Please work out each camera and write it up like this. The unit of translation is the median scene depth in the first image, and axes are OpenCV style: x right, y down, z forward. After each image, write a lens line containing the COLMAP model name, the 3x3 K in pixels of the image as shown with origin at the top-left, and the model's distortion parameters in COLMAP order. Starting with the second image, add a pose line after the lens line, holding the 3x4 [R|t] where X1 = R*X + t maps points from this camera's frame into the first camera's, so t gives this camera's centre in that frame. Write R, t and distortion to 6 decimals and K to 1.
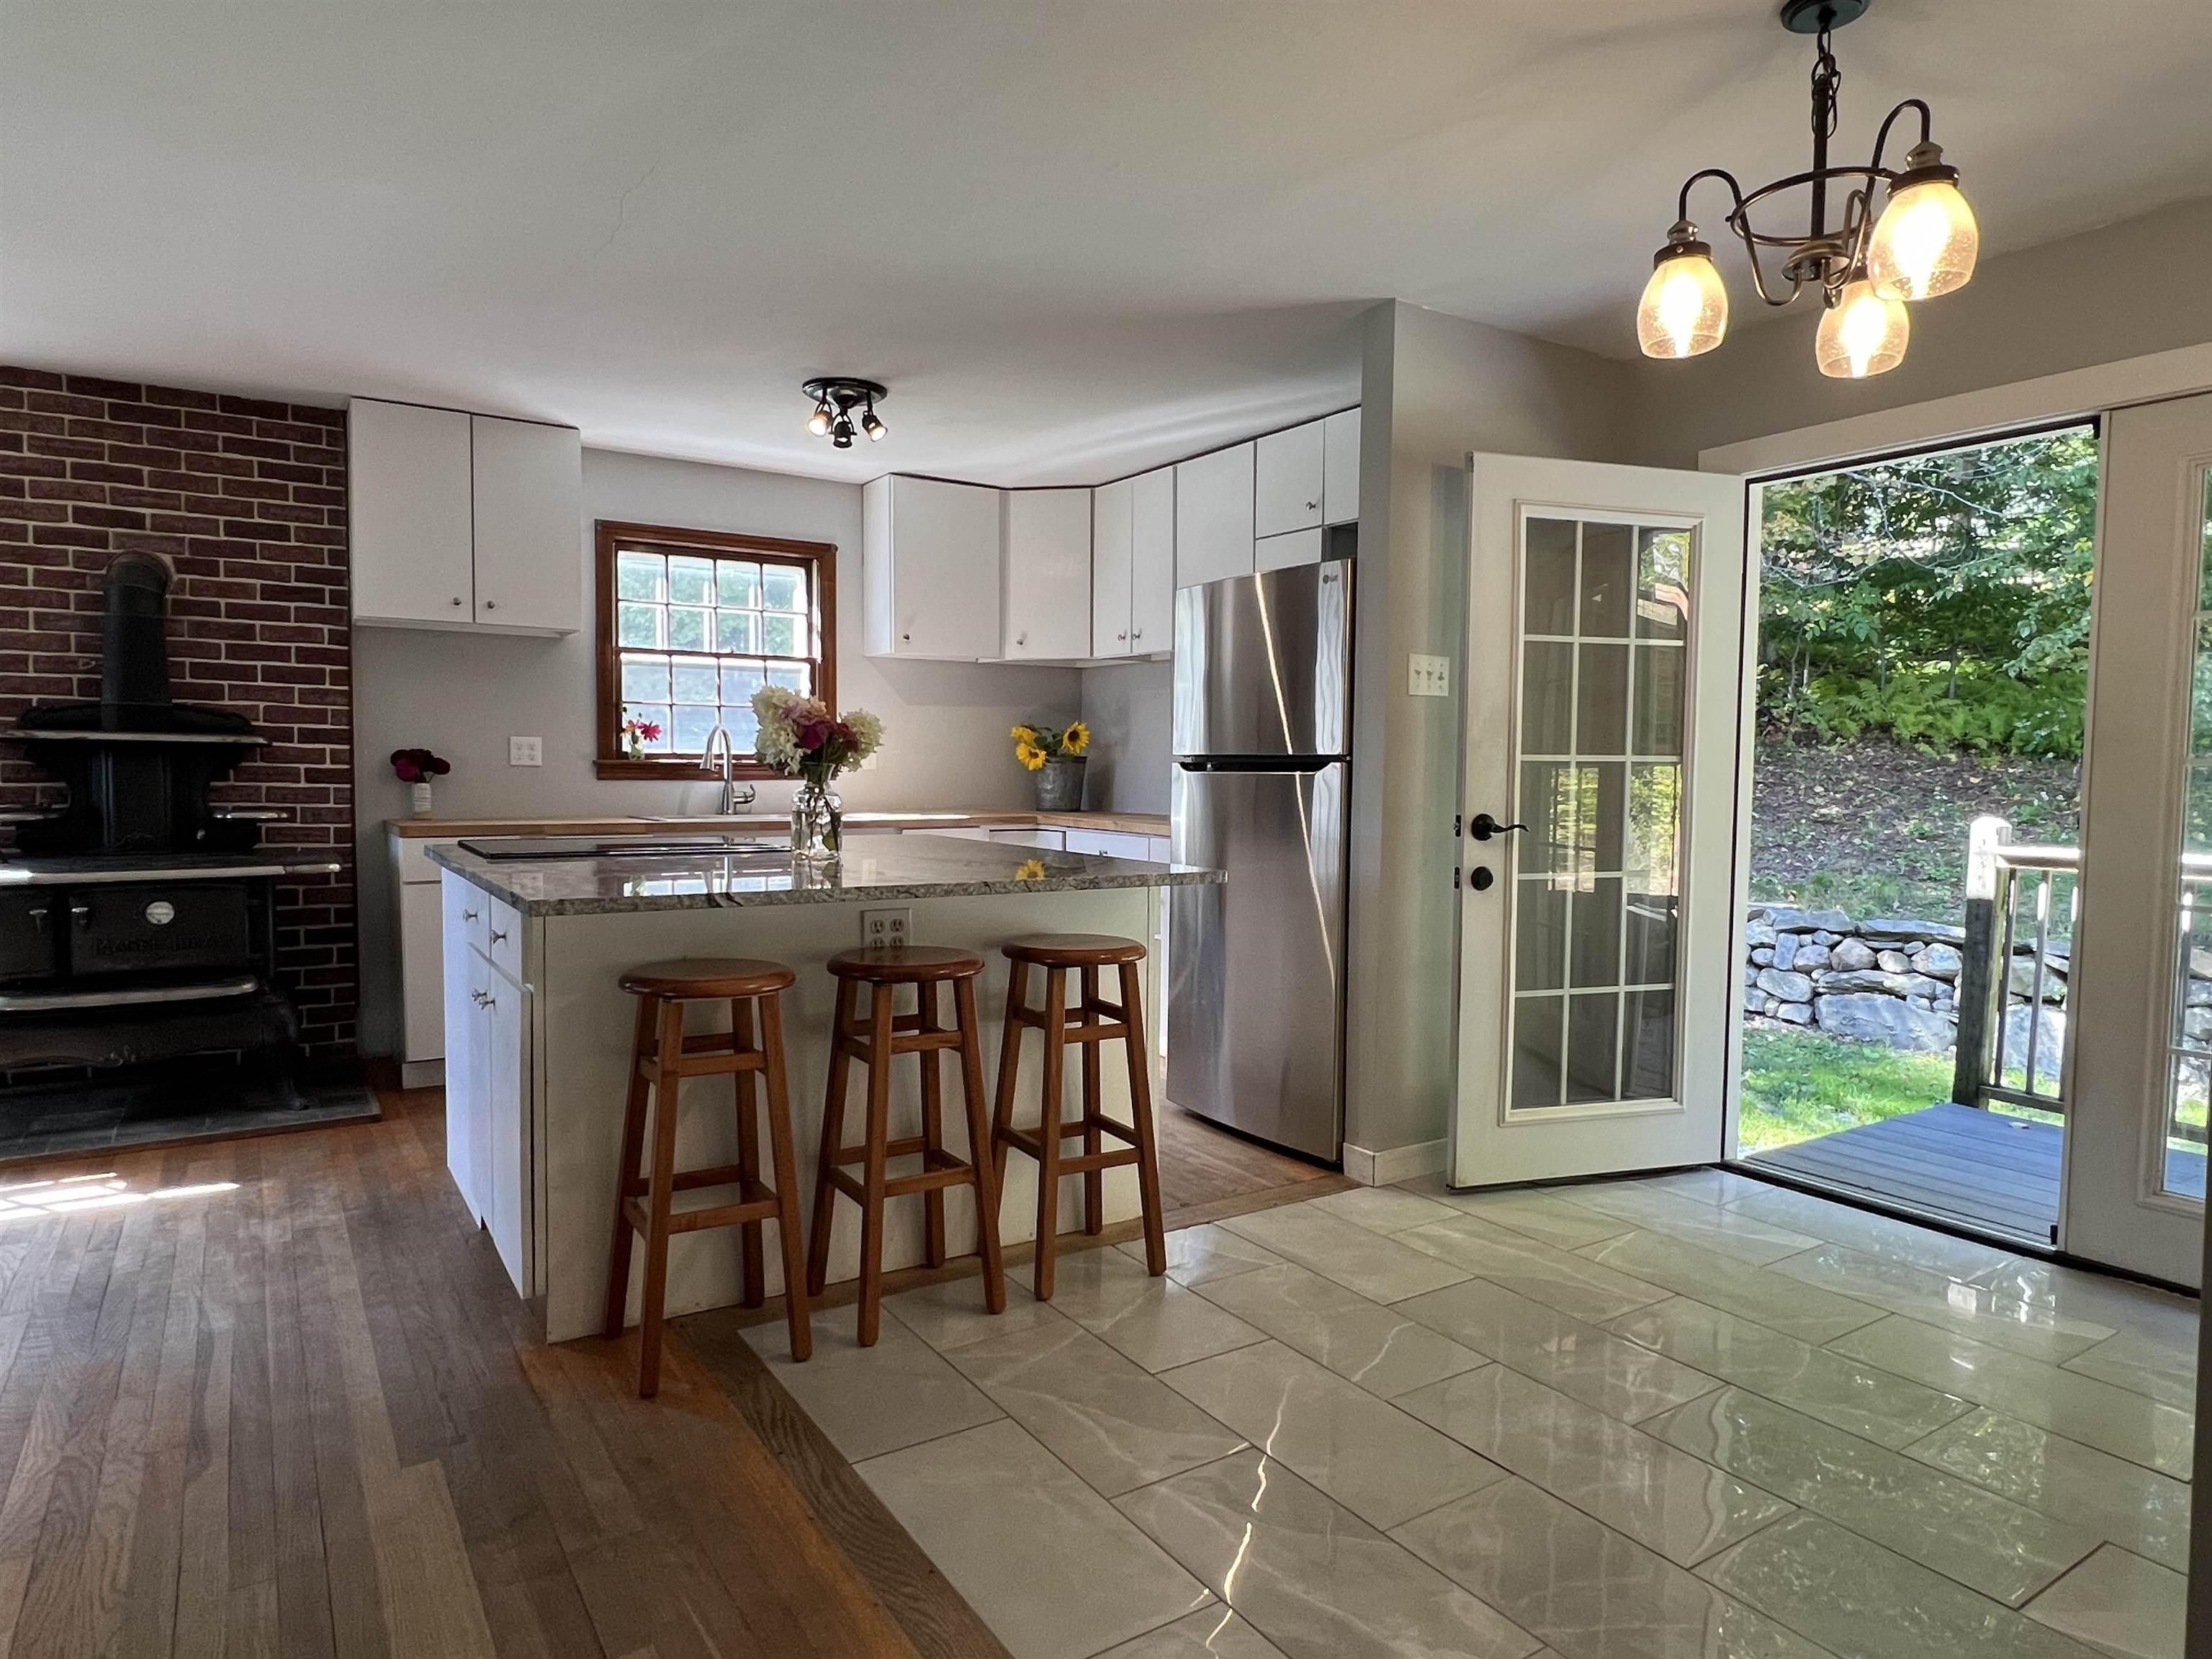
lens RADIAL K [[1302.9, 0, 1104.2], [0, 1302.9, 824.9], [0, 0, 1]] dist [-0.003559, 0.000489]
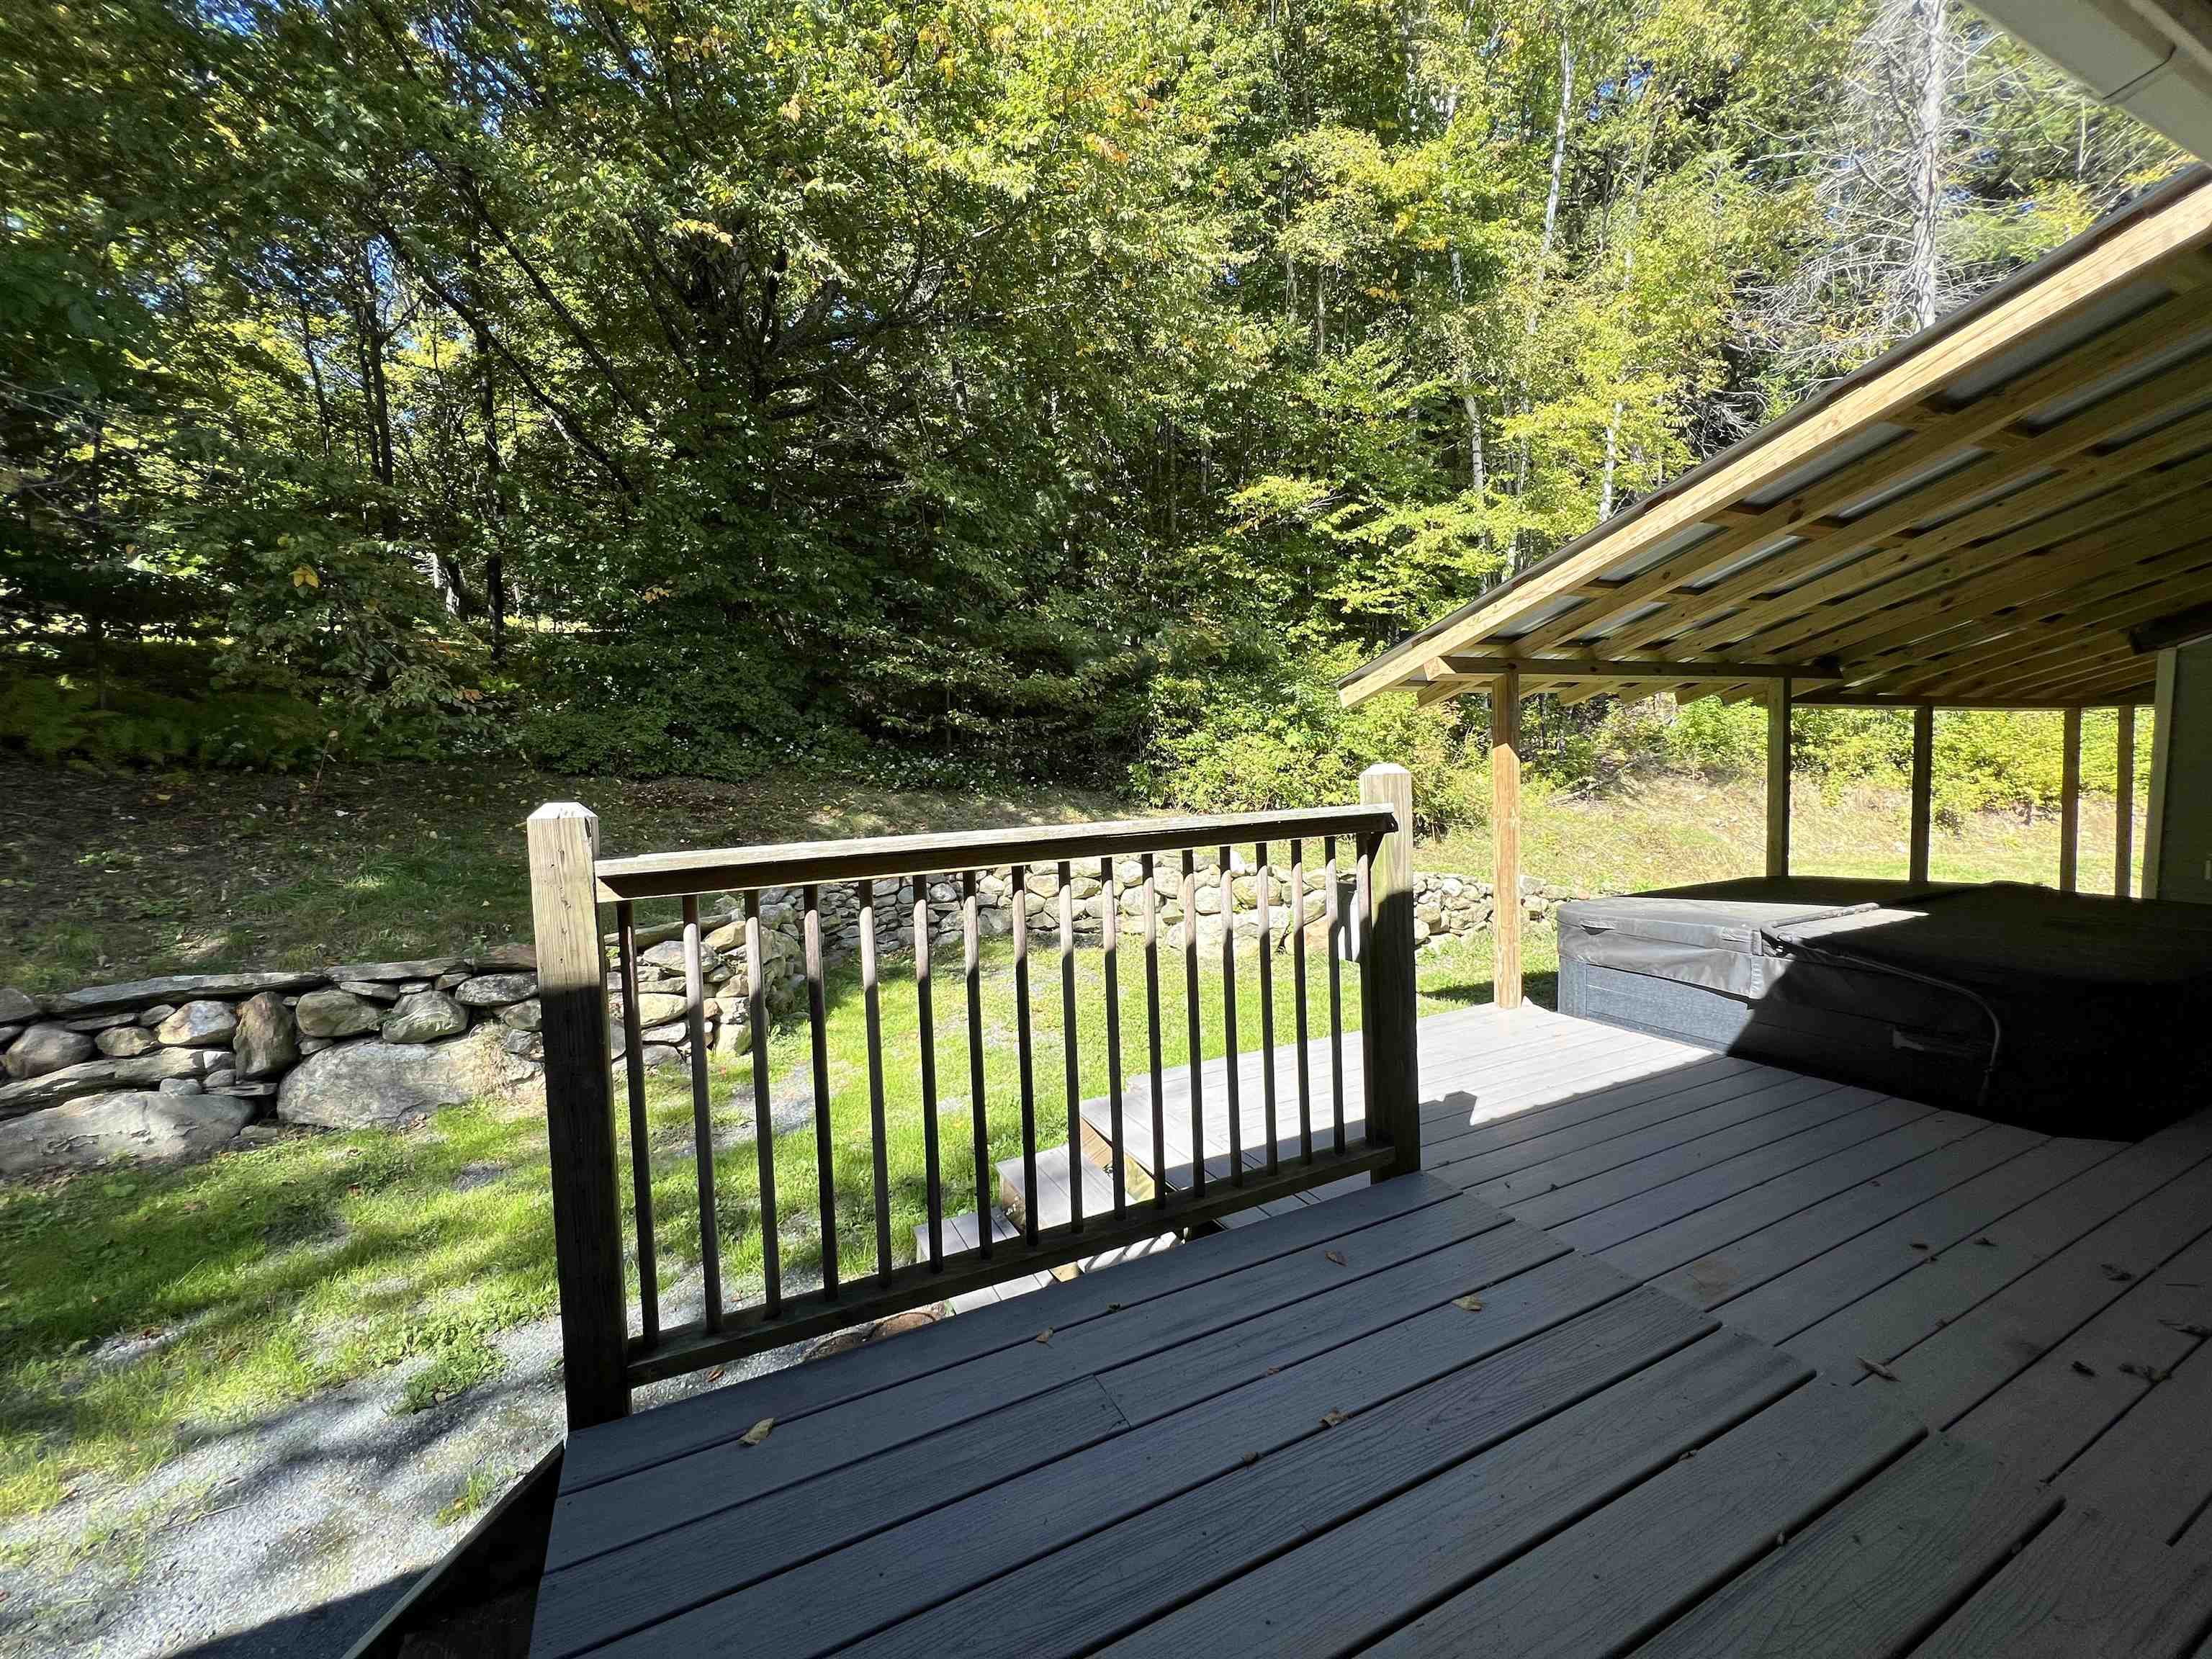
lens RADIAL K [[890.2, 0, 1106.5], [0, 890.2, 821.0], [0, 0, 1]] dist [0.000616, 0.000117]
pose [[0.123798, -0.069632, 0.989861, 0.201314], [0.082542, 0.994800, 0.059656, -0.001025], [-0.988869, 0.074320, 0.128901, 0.404780]]
